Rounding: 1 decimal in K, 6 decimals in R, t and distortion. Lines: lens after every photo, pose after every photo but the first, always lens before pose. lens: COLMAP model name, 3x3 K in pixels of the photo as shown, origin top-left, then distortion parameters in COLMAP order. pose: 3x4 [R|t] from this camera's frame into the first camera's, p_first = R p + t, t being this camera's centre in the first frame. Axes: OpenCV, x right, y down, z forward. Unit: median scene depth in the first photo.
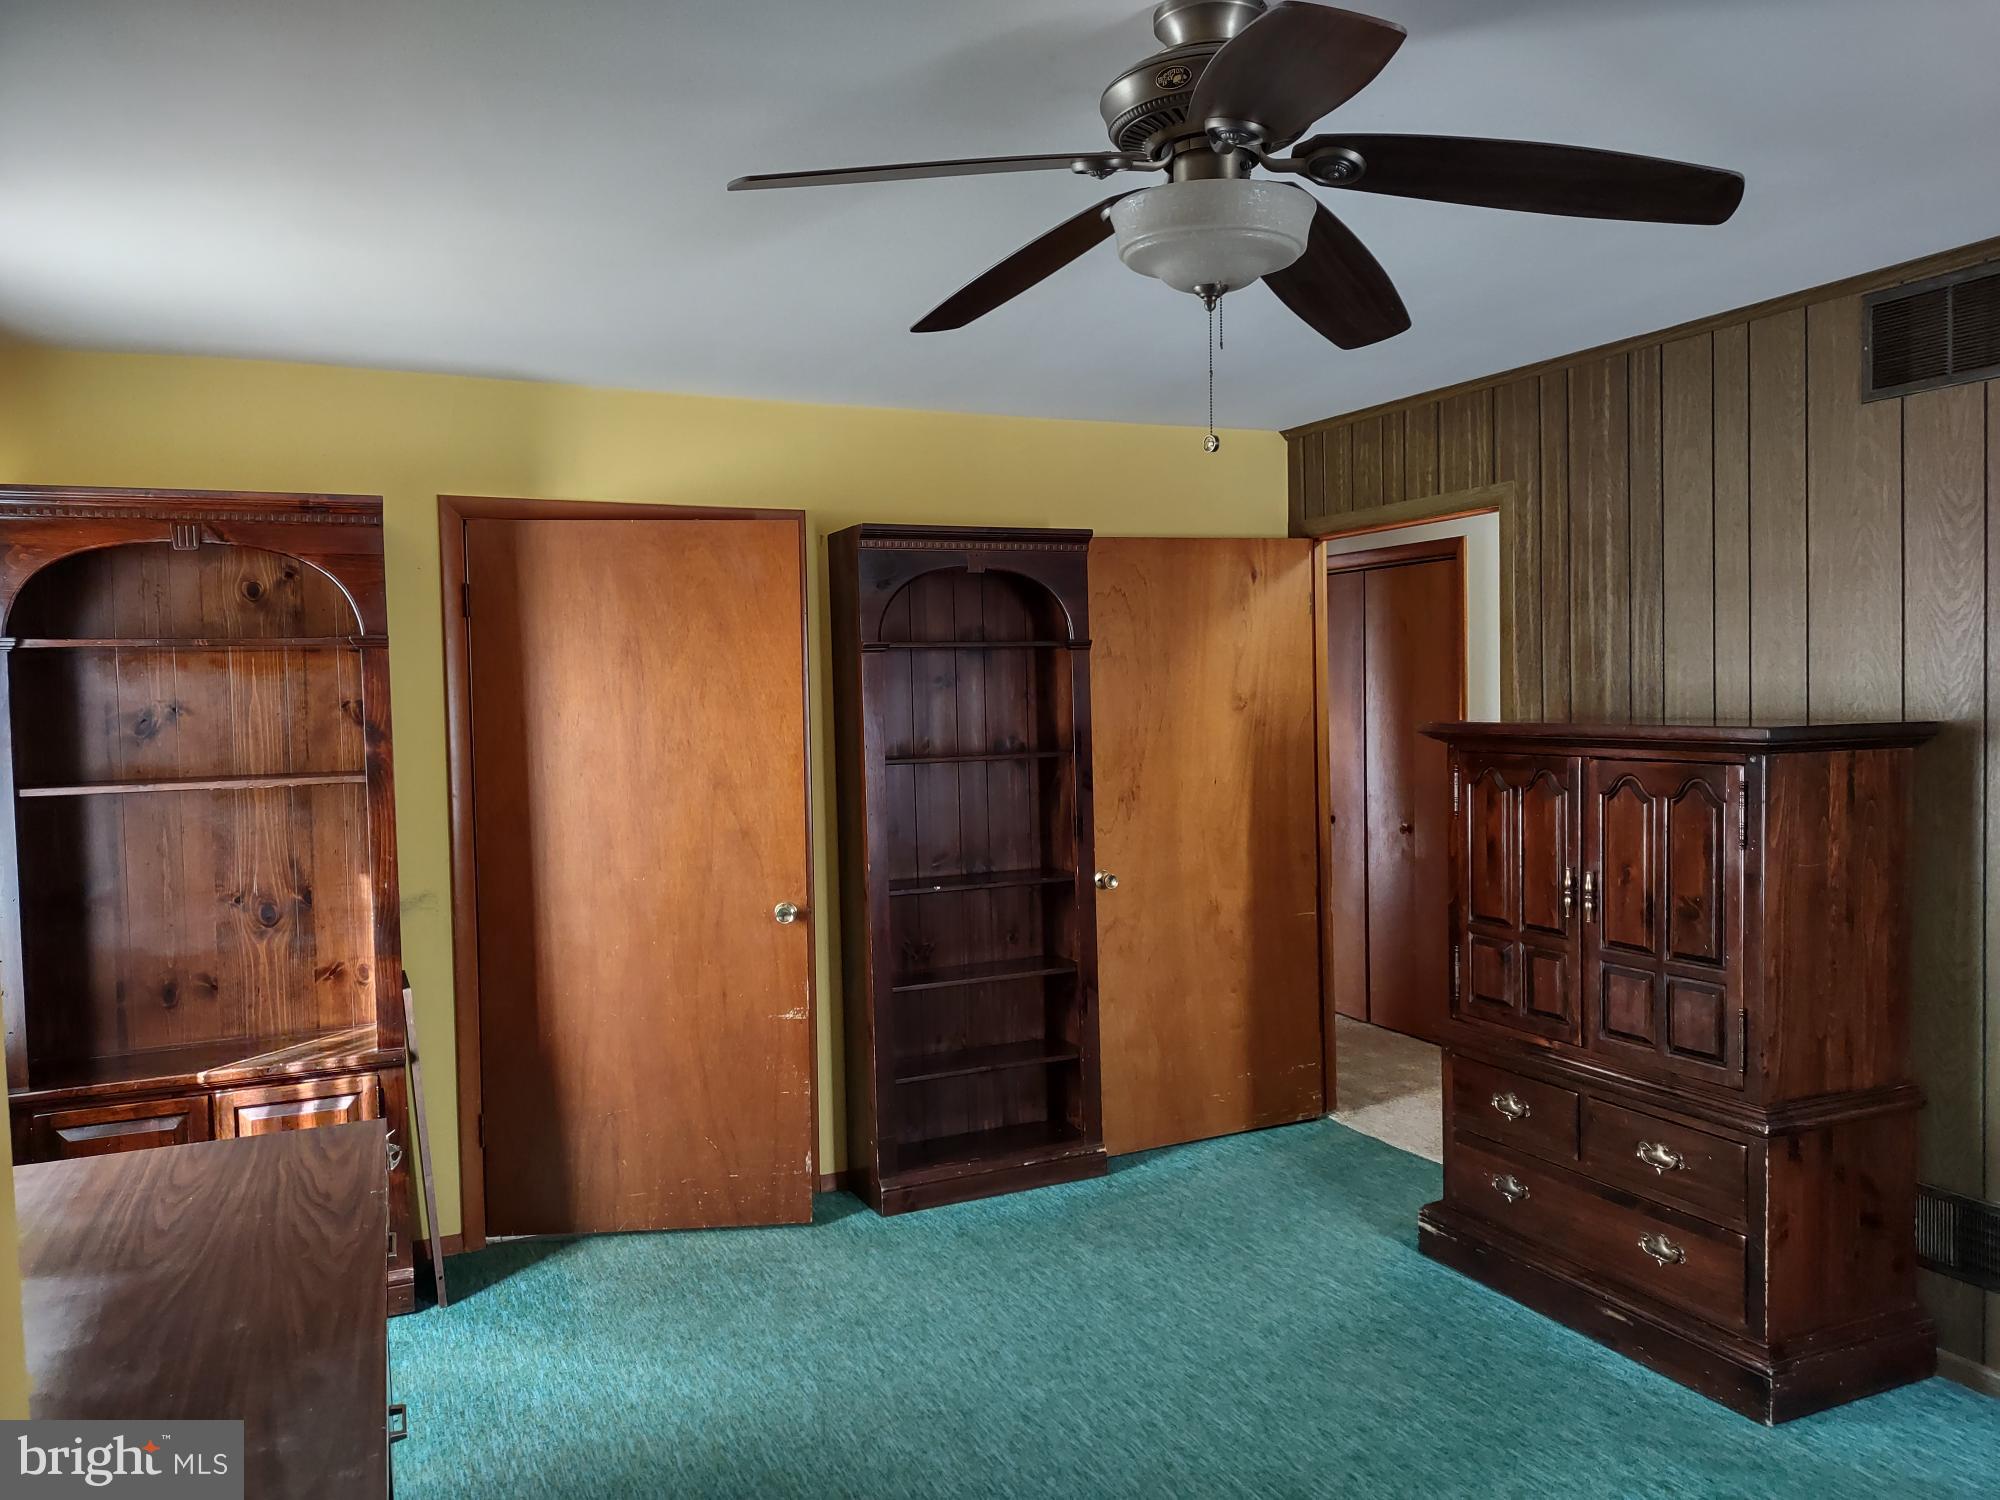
lens RADIAL K [[1489.1, 0, 981.7], [0, 1489.1, 764.0], [0, 0, 1]] dist [0.112470, -0.162007]
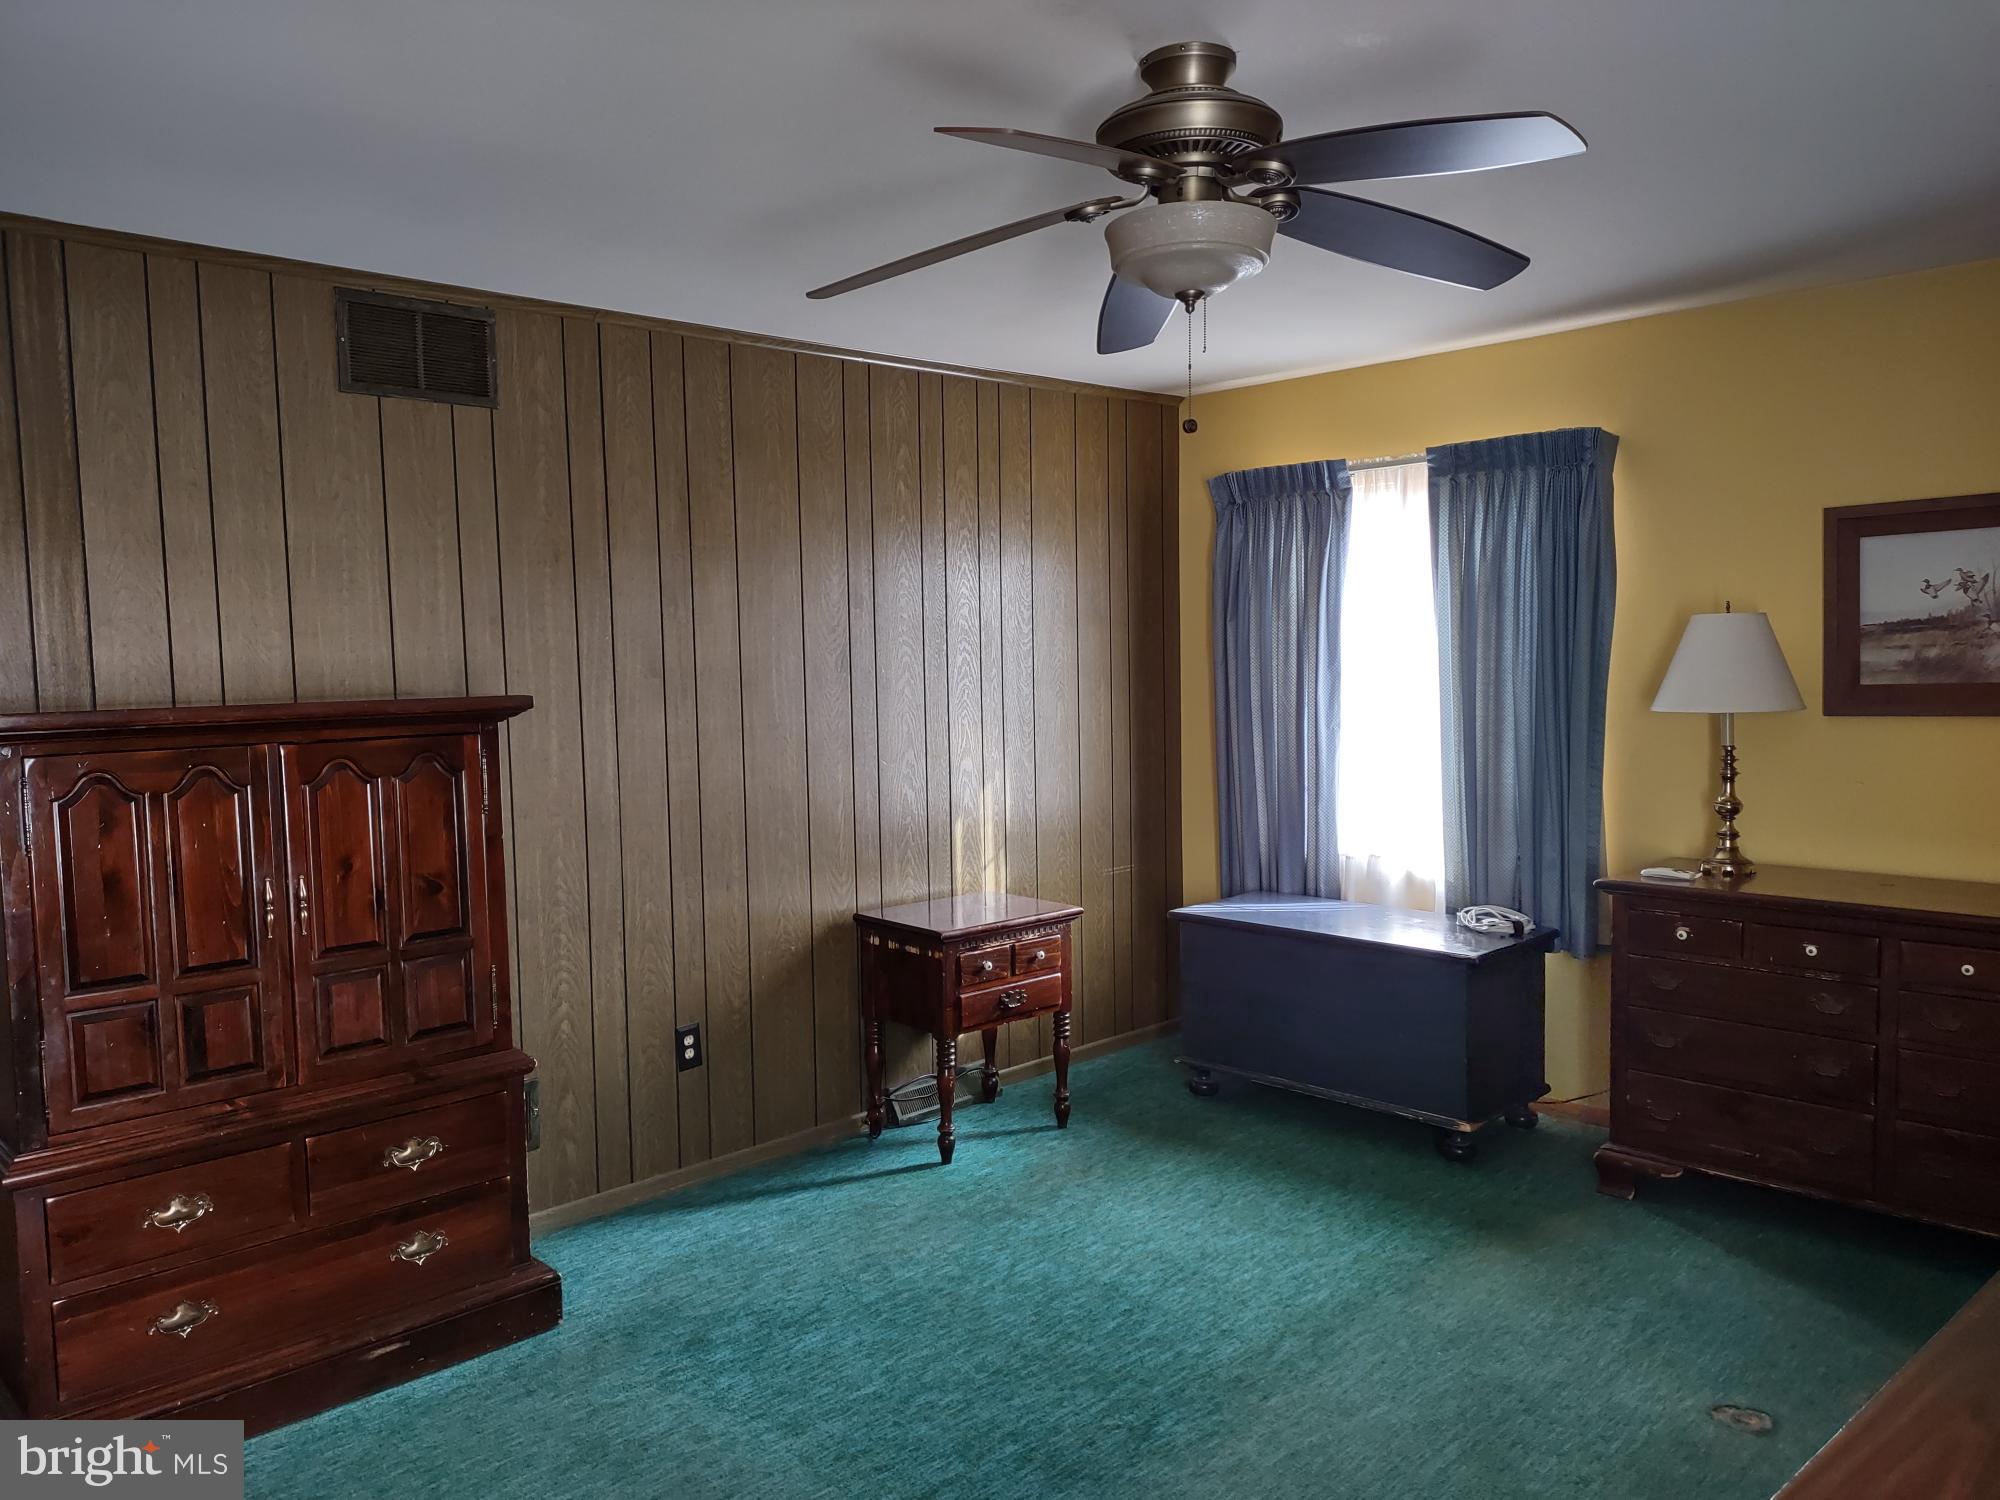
lens RADIAL K [[1489.1, 0, 981.7], [0, 1489.1, 764.0], [0, 0, 1]] dist [0.112470, -0.162007]
pose [[-0.344083, -0.045403, 0.937841, -0.544178], [0.071224, 0.994690, 0.074286, -0.028667], [-0.936234, 0.092358, -0.339023, 0.943523]]
